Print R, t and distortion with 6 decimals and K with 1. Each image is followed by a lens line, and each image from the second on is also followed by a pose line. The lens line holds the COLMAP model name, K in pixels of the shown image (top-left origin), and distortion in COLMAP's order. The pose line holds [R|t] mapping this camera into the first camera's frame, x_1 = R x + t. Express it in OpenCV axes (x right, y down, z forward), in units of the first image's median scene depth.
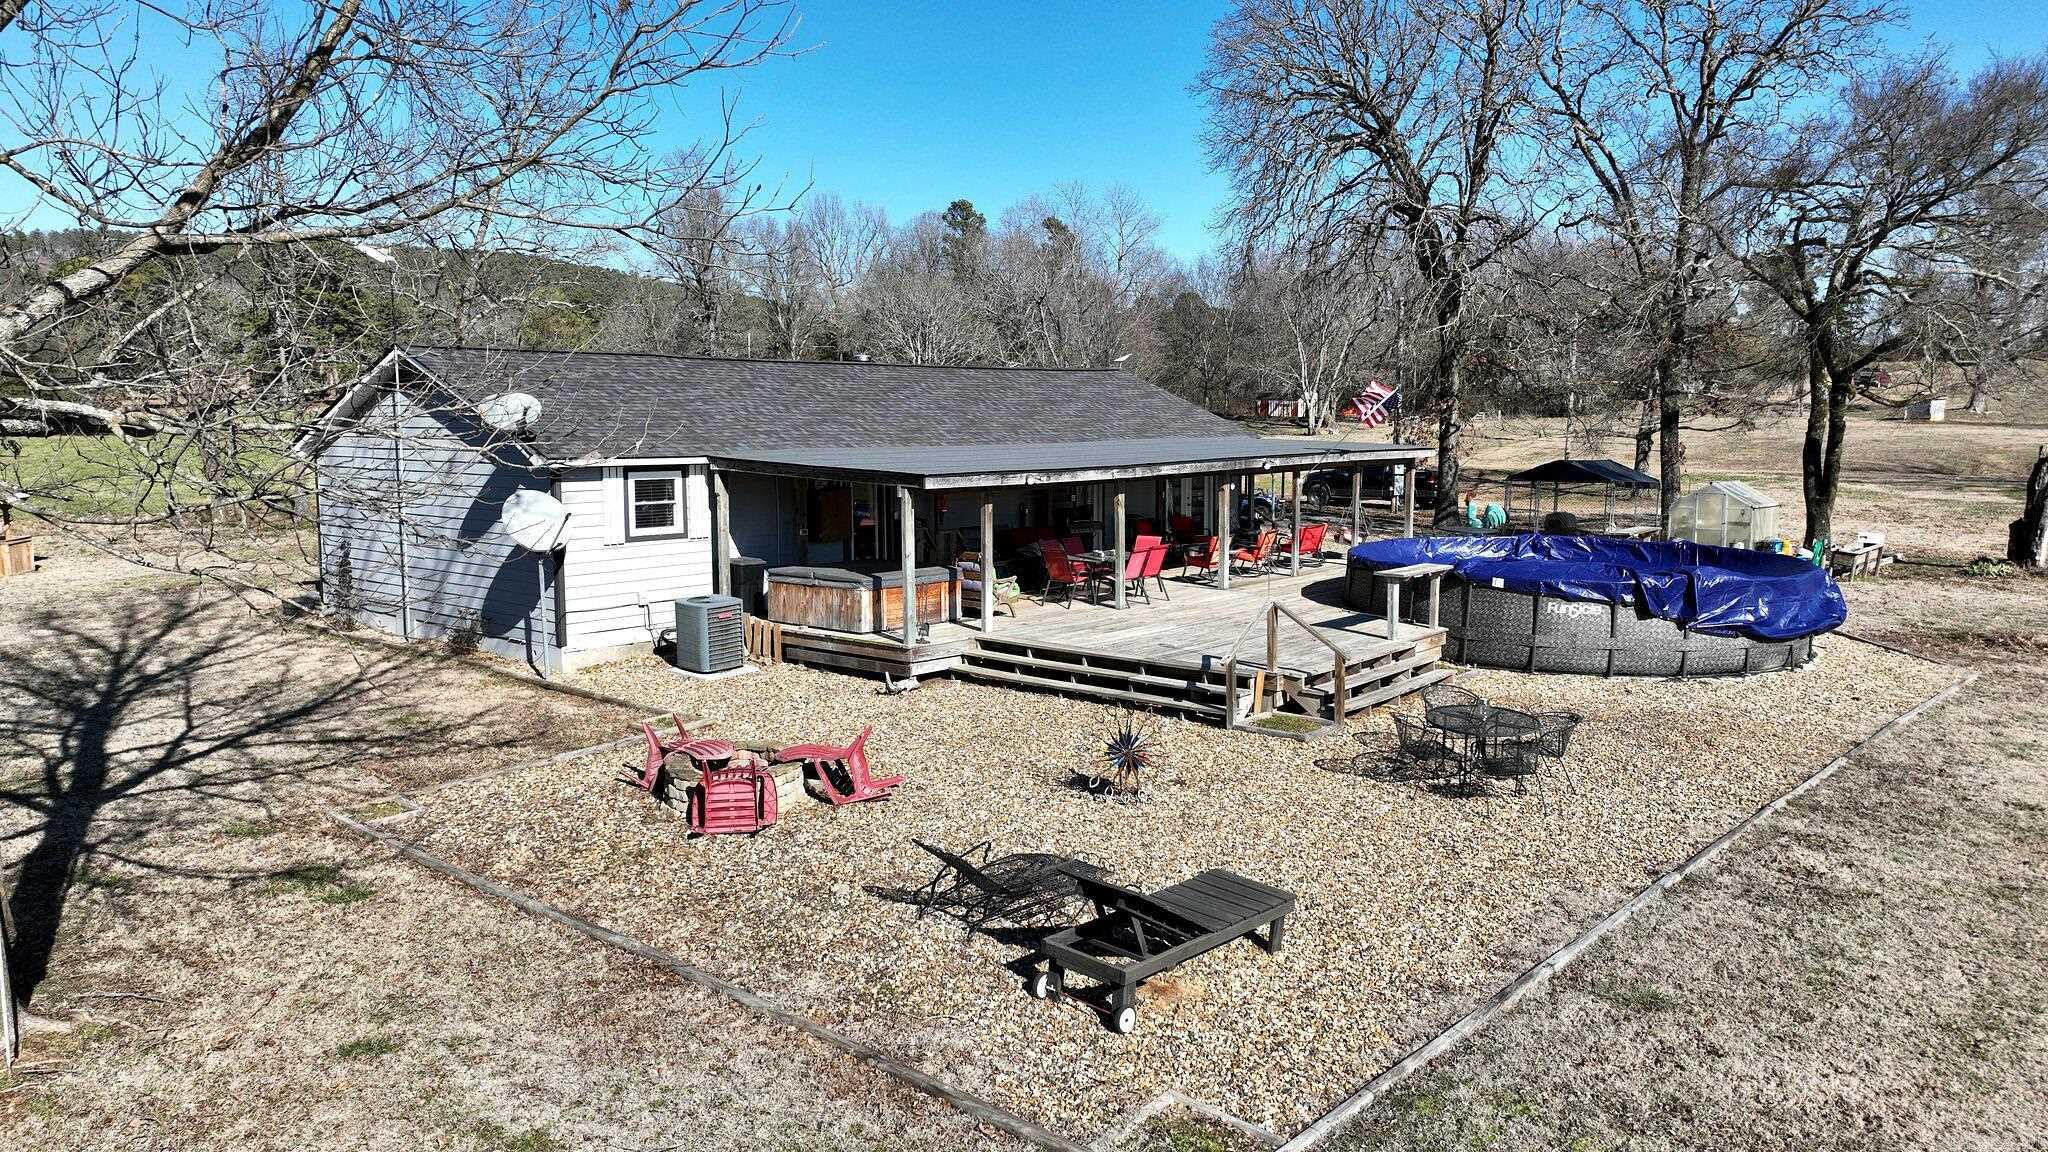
lens RADIAL K [[1487.6, 0, 1029.5], [0, 1487.6, 571.7], [0, 0, 1]] dist [0.009140, 0.003491]
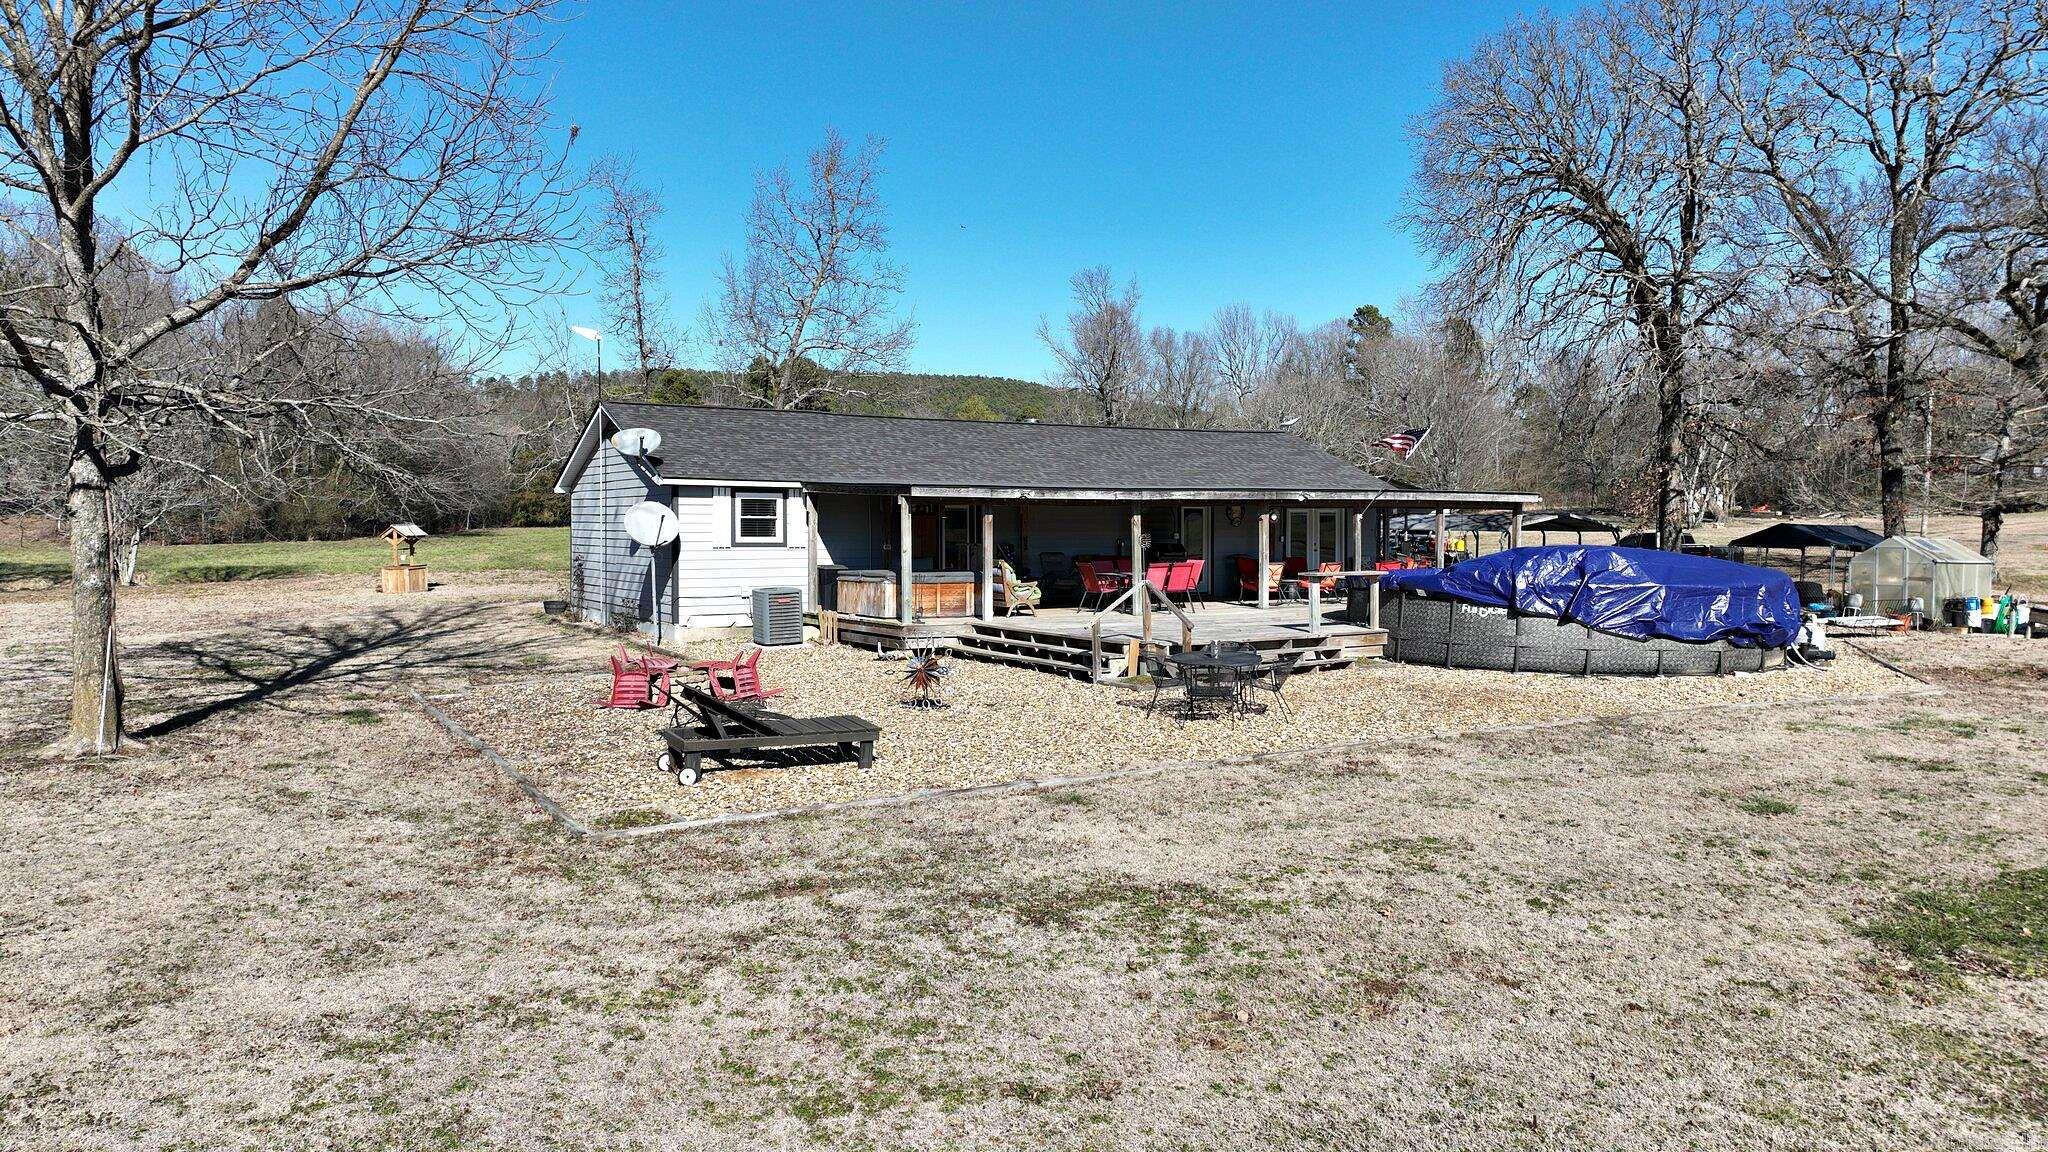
lens RADIAL K [[1487.6, 0, 1020.6], [0, 1487.6, 579.2], [0, 0, 1]] dist [0.009140, 0.003491]
pose [[0.949691, 0.014673, -0.312845, 0.367812], [-0.037160, 0.997125, -0.066038, 0.083943], [0.310977, 0.074341, 0.947506, -0.134908]]
